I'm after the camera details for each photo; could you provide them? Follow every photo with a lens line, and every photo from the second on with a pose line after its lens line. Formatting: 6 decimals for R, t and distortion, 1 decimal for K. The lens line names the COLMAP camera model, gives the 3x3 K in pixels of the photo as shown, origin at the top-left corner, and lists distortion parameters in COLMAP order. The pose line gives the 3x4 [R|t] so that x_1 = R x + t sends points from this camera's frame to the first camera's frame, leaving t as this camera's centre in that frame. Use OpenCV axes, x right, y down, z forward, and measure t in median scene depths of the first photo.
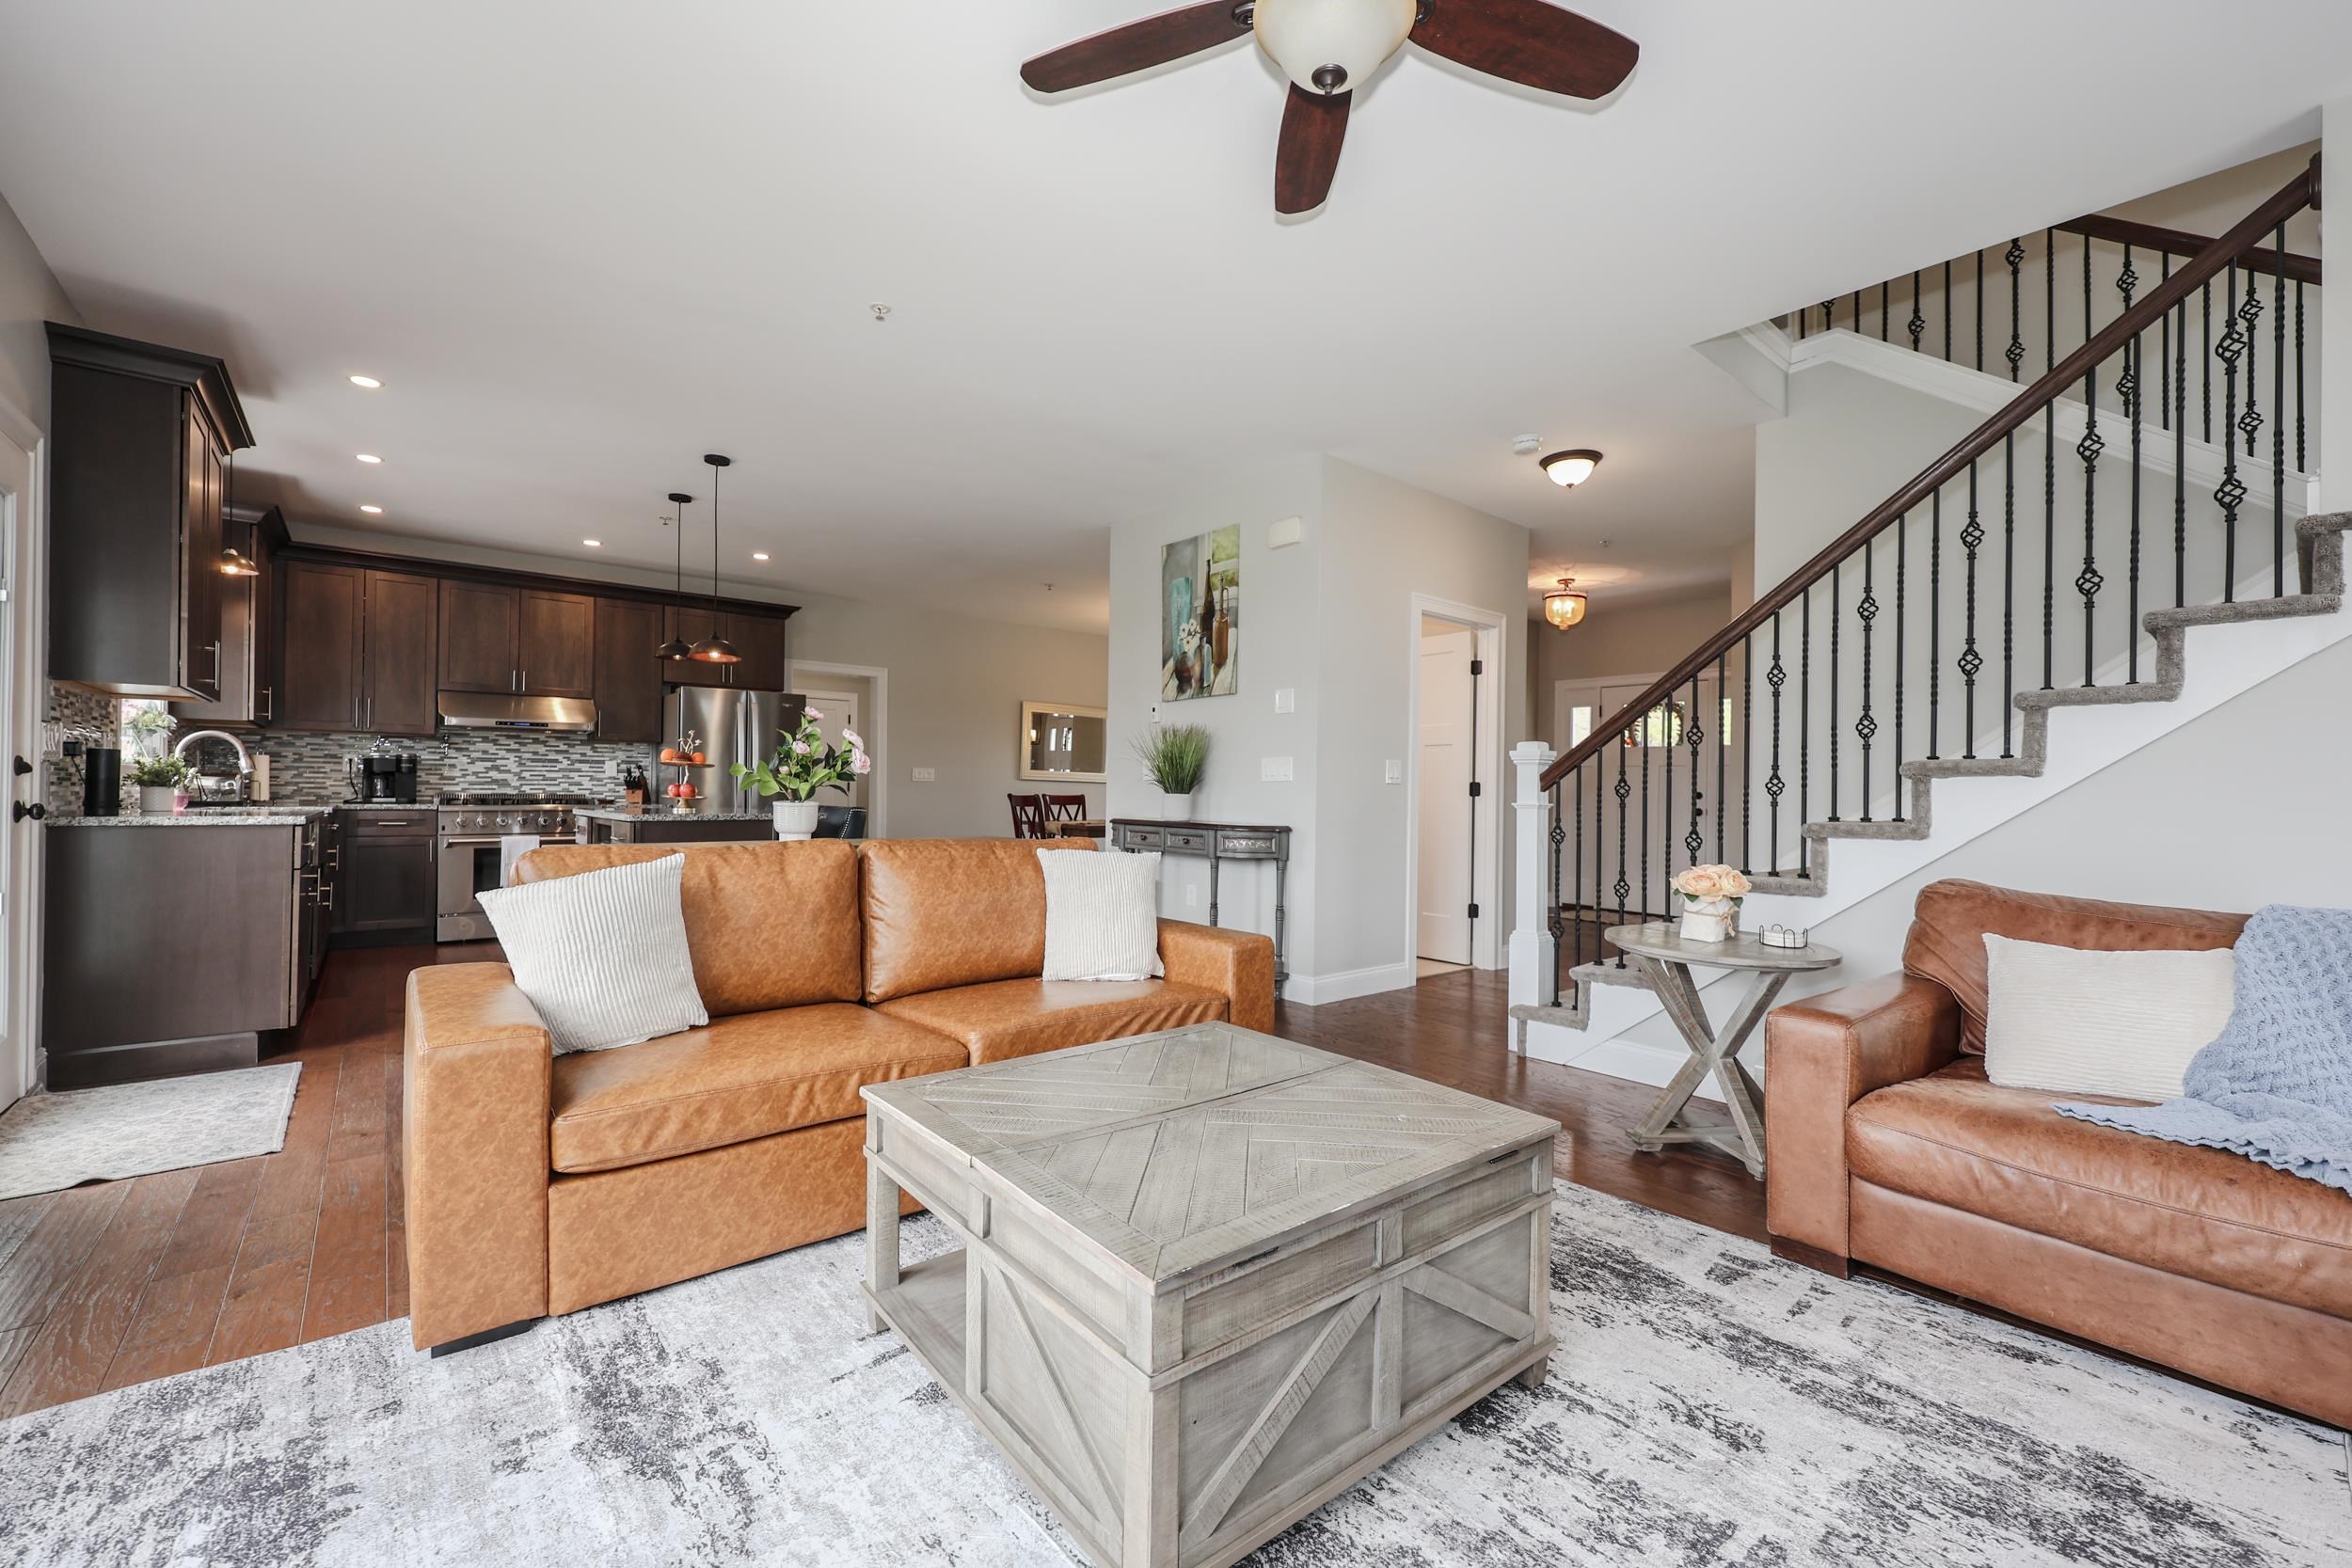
lens RADIAL K [[971.6, 0, 1161.0], [0, 971.6, 789.6], [0, 0, 1]] dist [0.009709, 0.000004]
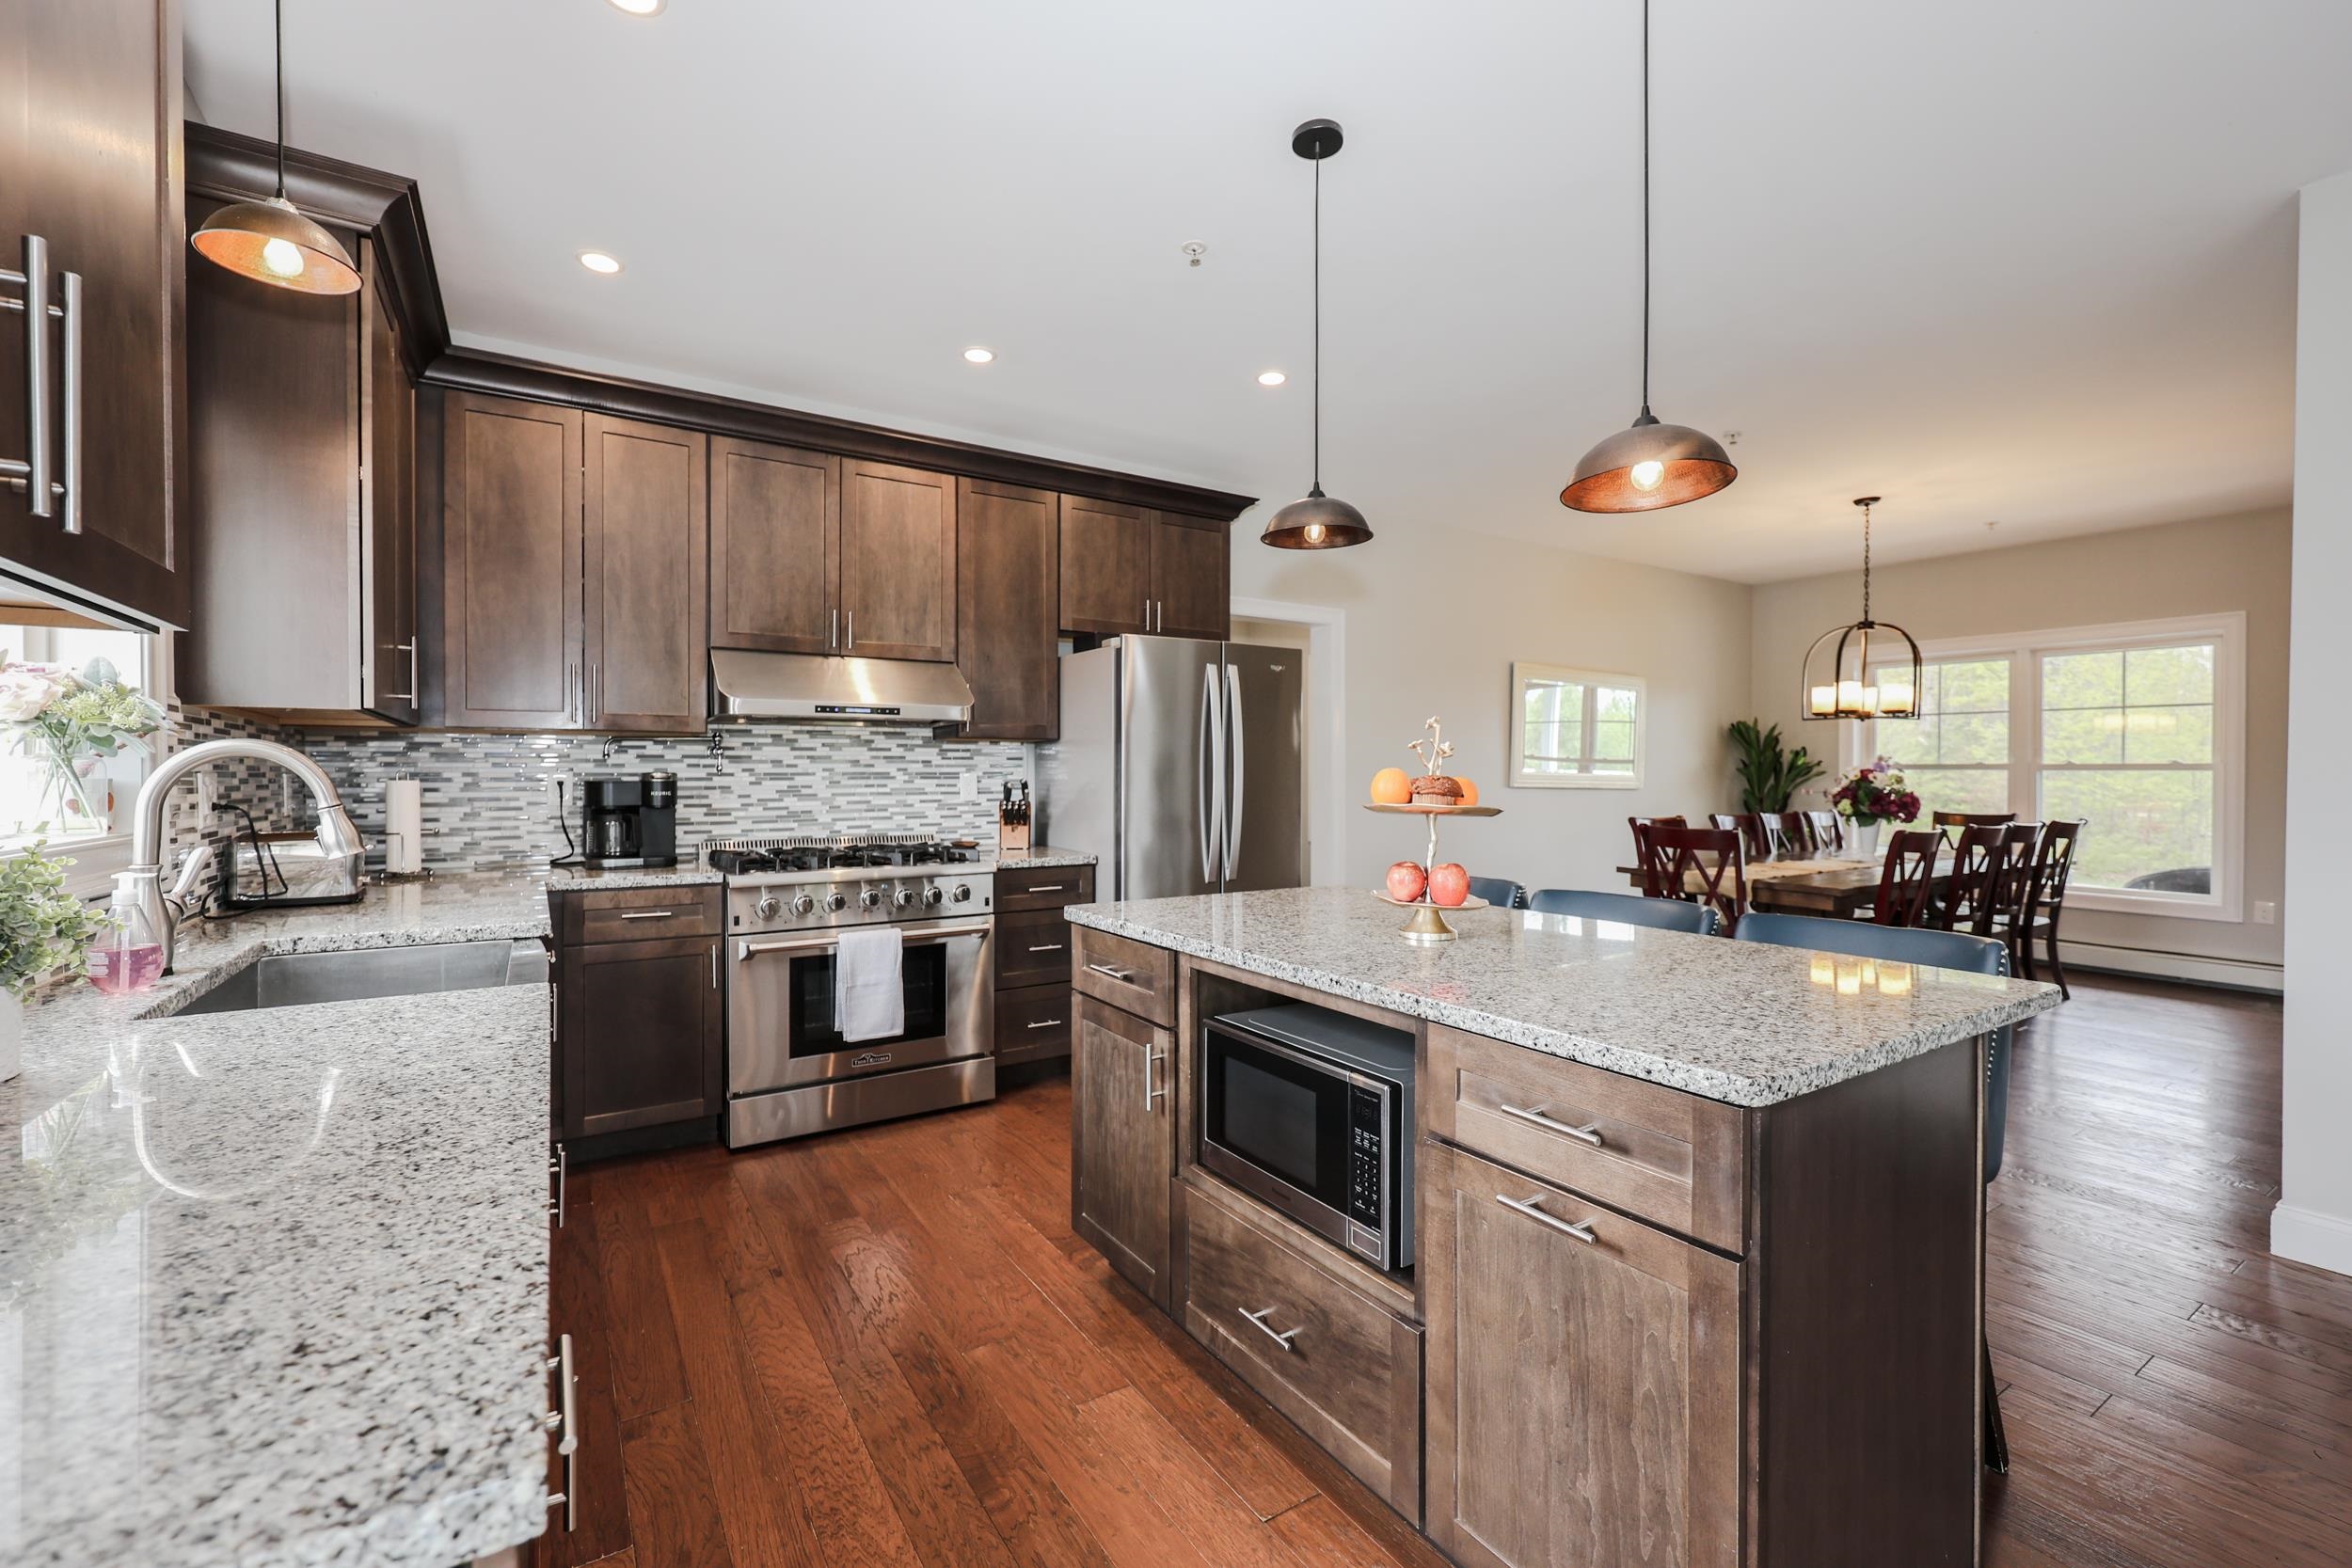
lens RADIAL K [[971.6, 0, 1139.5], [0, 971.6, 775.9], [0, 0, 1]] dist [0.009709, 0.000004]
pose [[0.992124, -0.012668, -0.124620, -0.433643], [0.012842, 0.999917, 0.000593, -0.029459], [0.124602, -0.002189, 0.992204, 0.494942]]
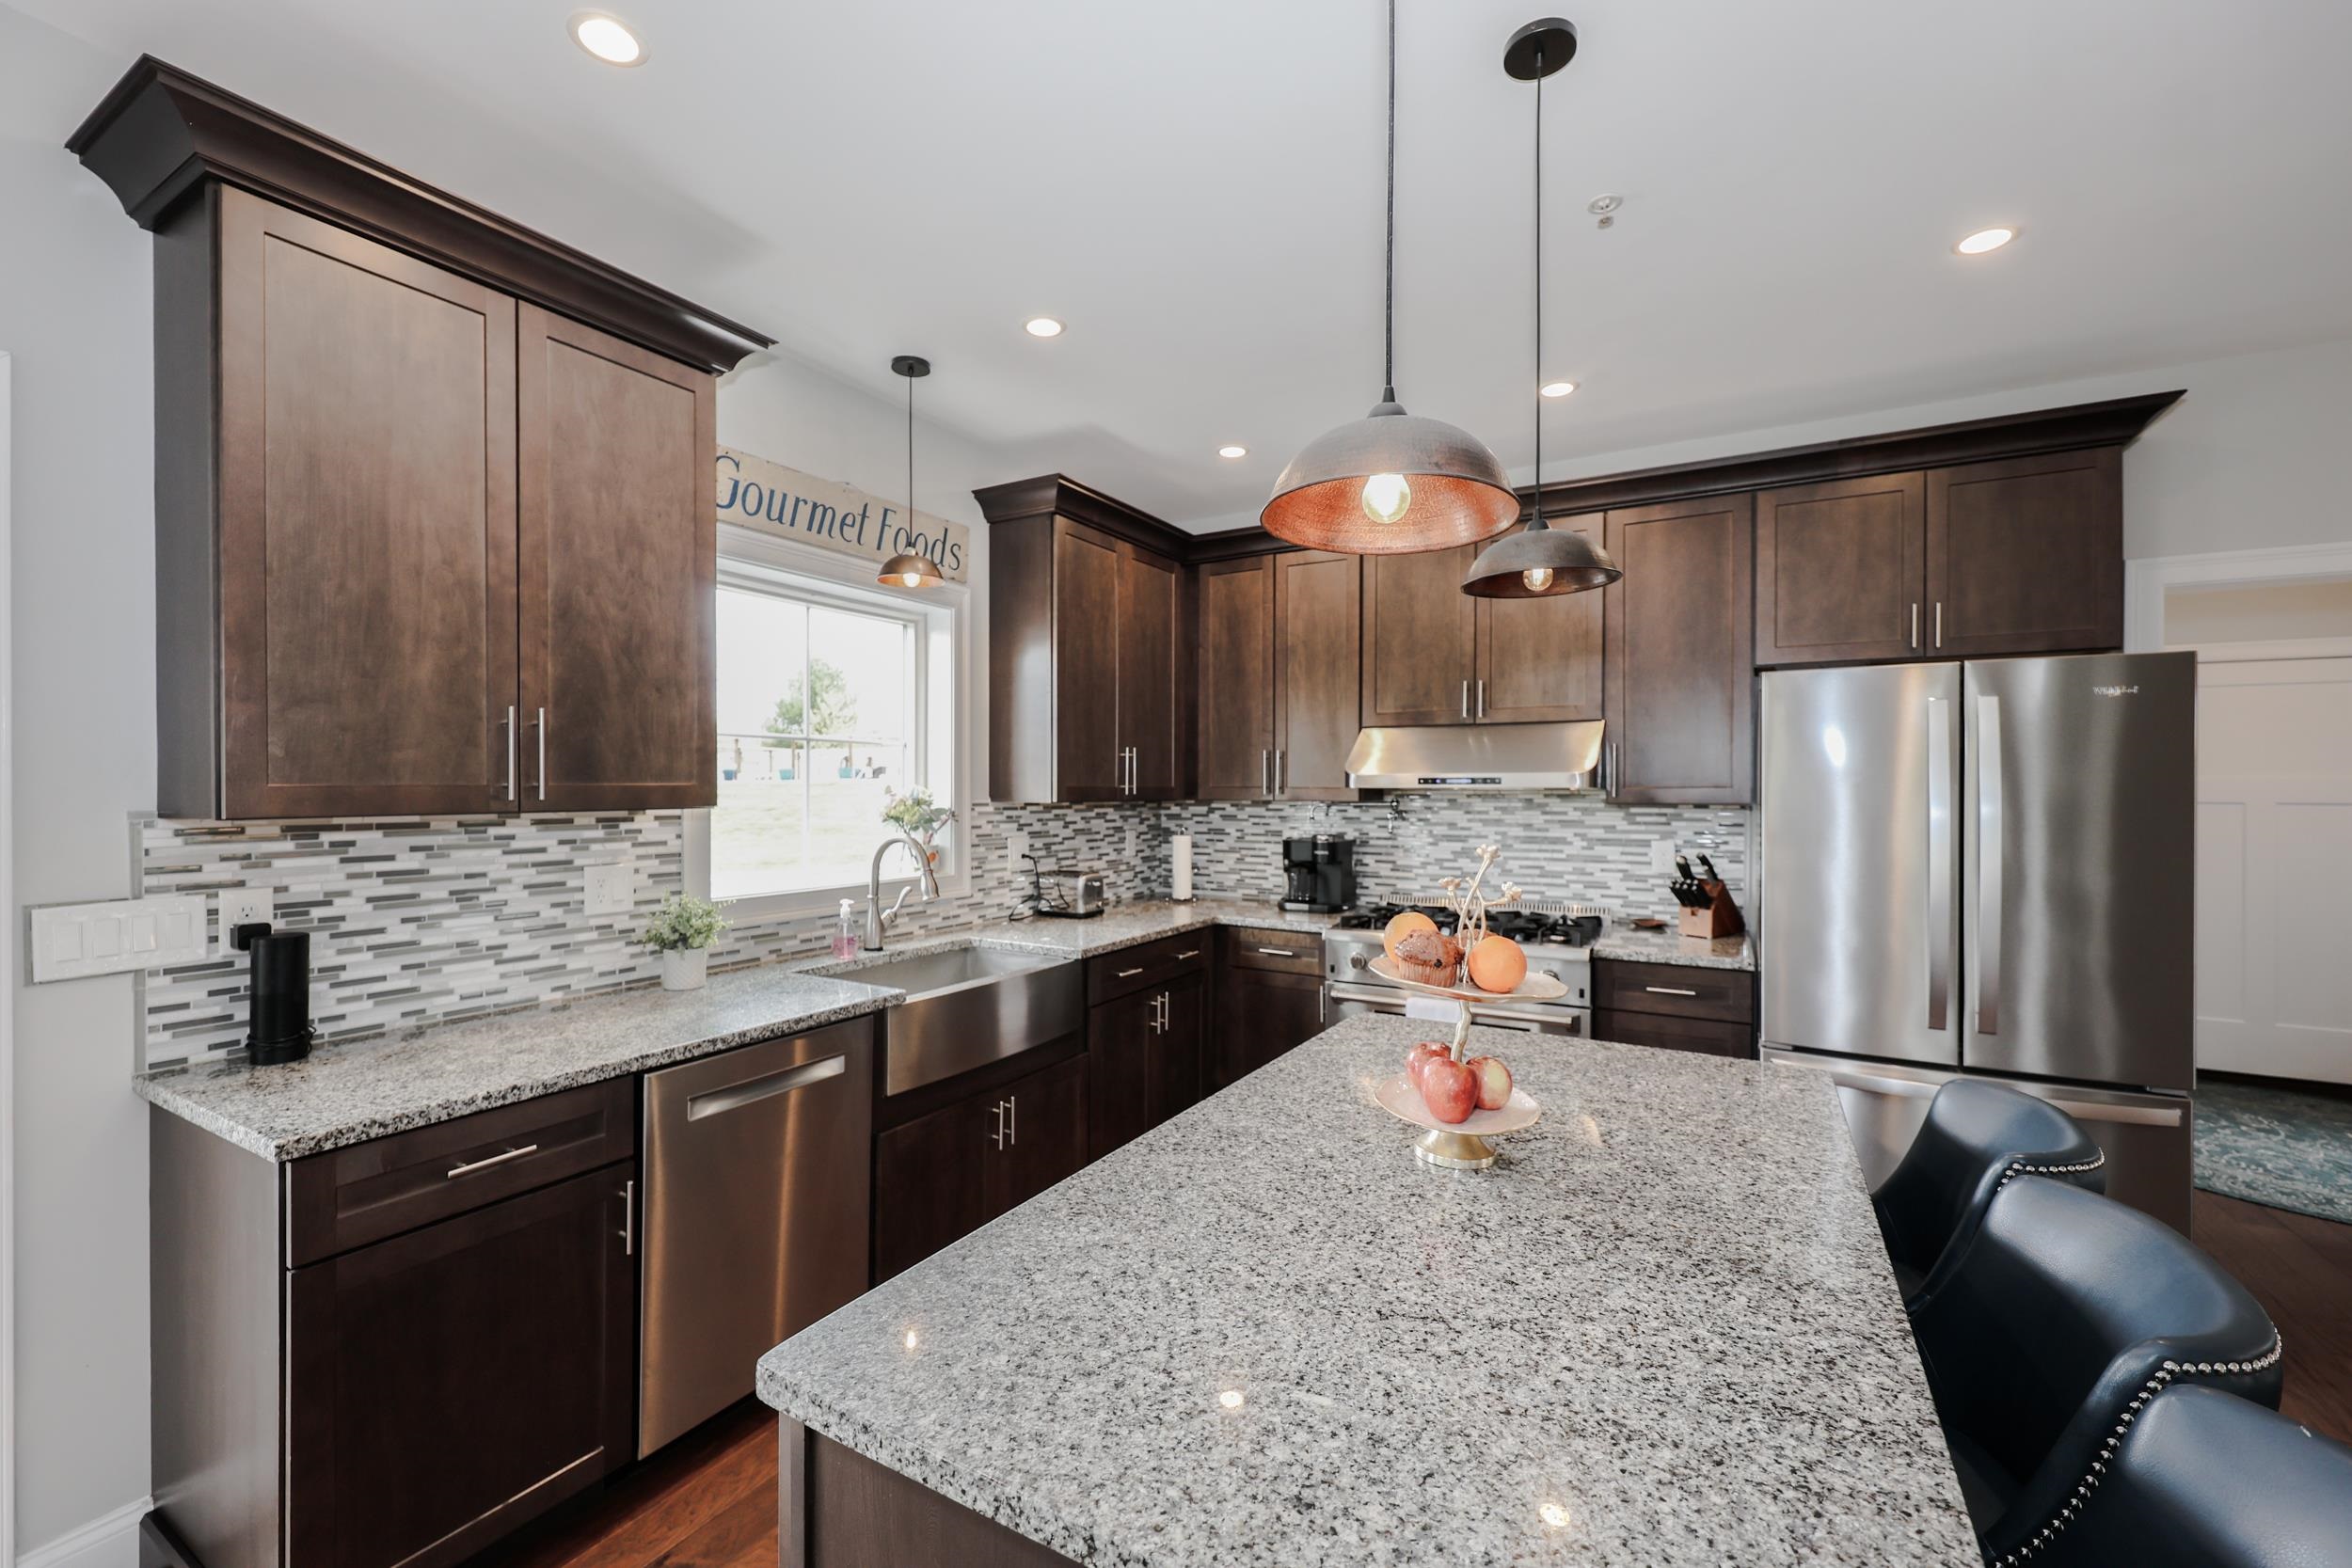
lens RADIAL K [[971.6, 0, 1190.8], [0, 971.6, 785.7], [0, 0, 1]] dist [0.009709, 0.000004]
pose [[0.369183, -0.011936, -0.929280, -0.215150], [0.002809, 0.999927, -0.011728, -0.057181], [0.929352, 0.001719, 0.369190, 0.657133]]
